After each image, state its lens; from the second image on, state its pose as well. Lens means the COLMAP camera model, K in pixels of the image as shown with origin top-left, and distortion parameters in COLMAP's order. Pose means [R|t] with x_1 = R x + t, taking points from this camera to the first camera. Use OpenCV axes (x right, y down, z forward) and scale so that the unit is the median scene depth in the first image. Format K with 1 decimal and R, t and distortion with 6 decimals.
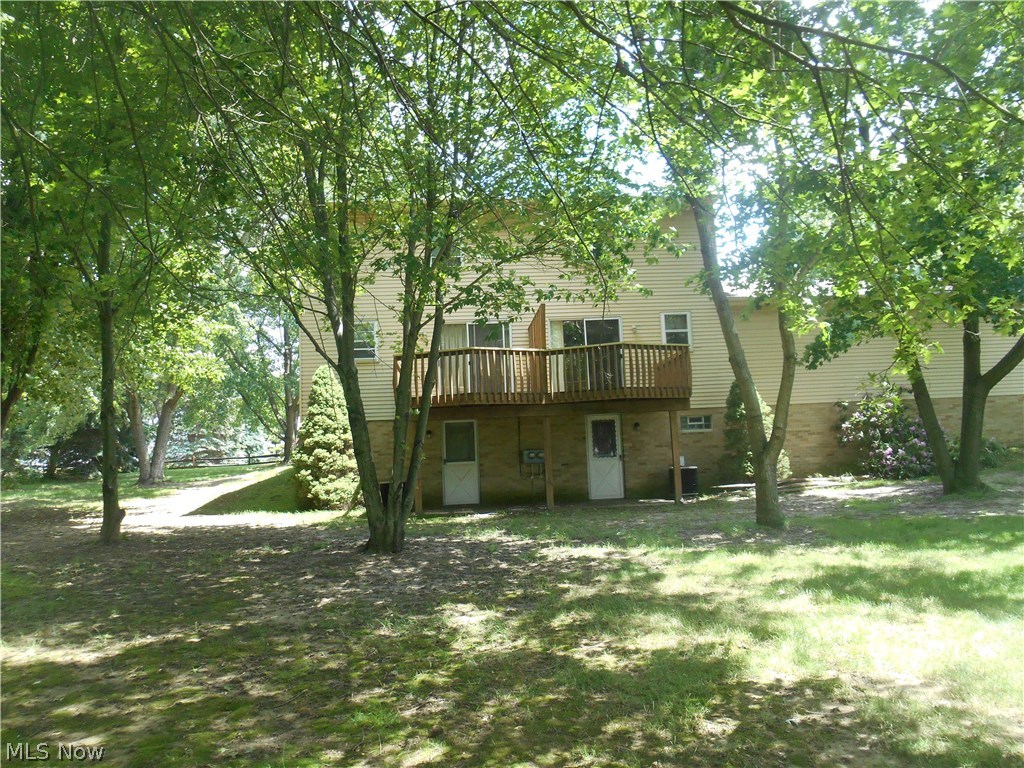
lens RADIAL K [[782.9, 0, 508.9], [0, 782.9, 383.2], [0, 0, 1]] dist [-0.030661, 0.012813]
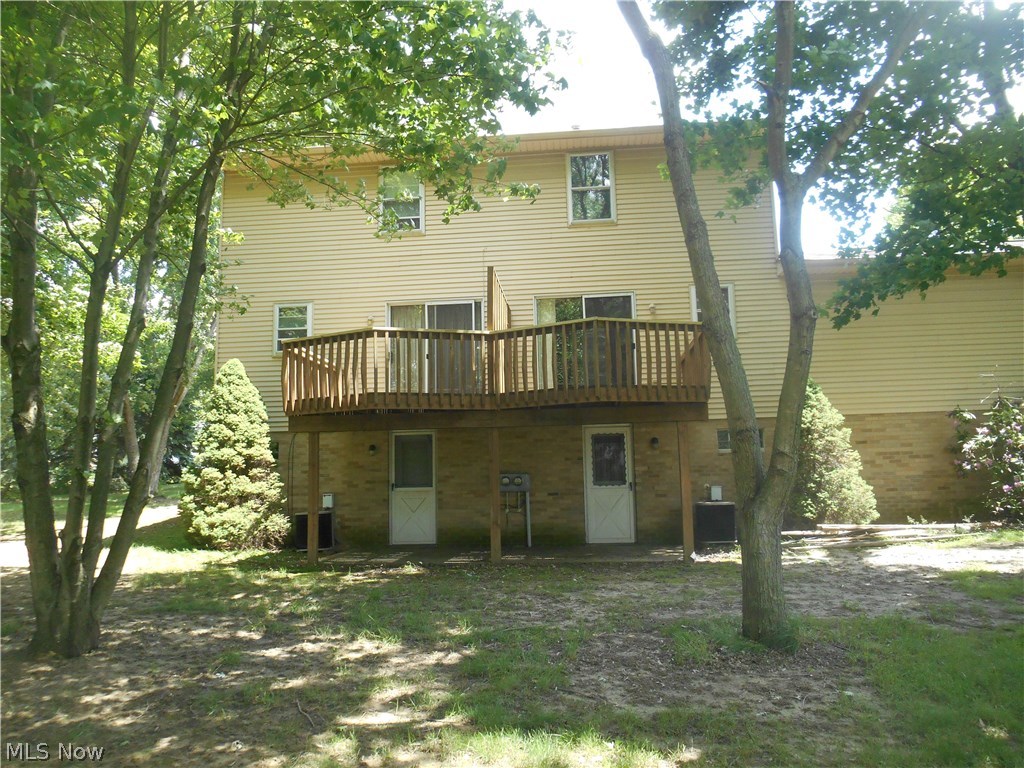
lens RADIAL K [[782.9, 0, 513.1], [0, 782.9, 384.9], [0, 0, 1]] dist [-0.030661, 0.012813]
pose [[0.986007, -0.000634, -0.166701, 0.159255], [-0.002032, 0.999873, -0.015819, 0.013751], [0.166690, 0.015936, 0.985881, 0.276889]]
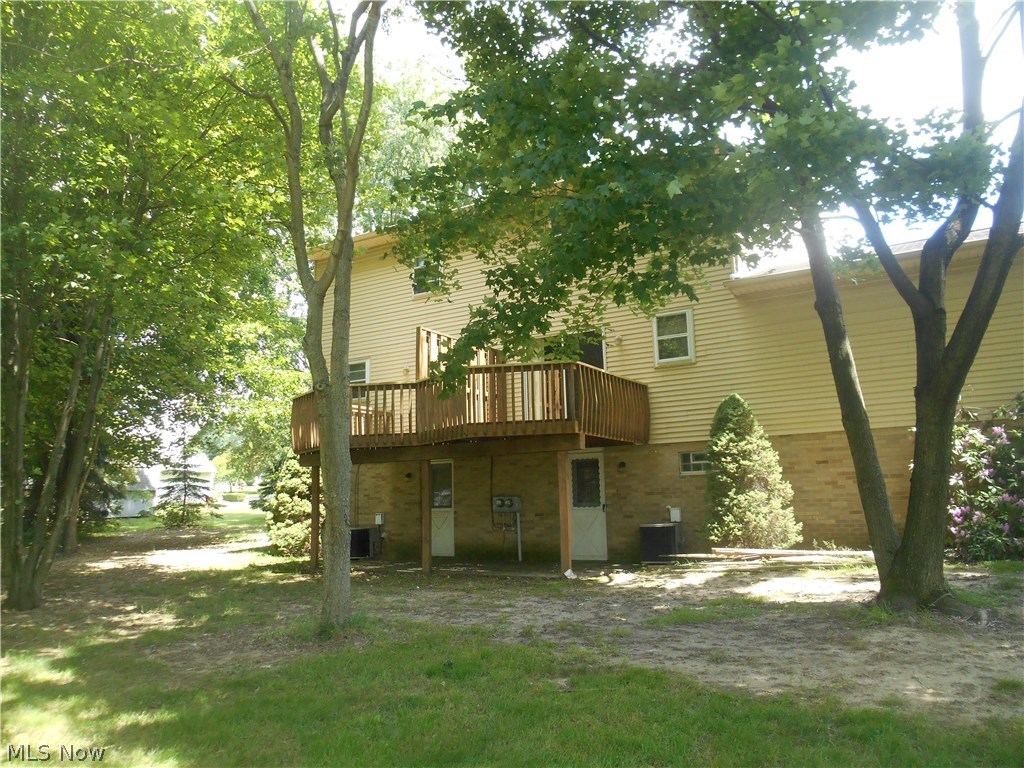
lens RADIAL K [[782.9, 0, 506.0], [0, 782.9, 383.9], [0, 0, 1]] dist [-0.030661, 0.012813]
pose [[0.810386, -0.066652, -0.582093, 0.534483], [0.052667, 0.997773, -0.040925, -0.000437], [0.583525, 0.002508, 0.812091, 0.322073]]
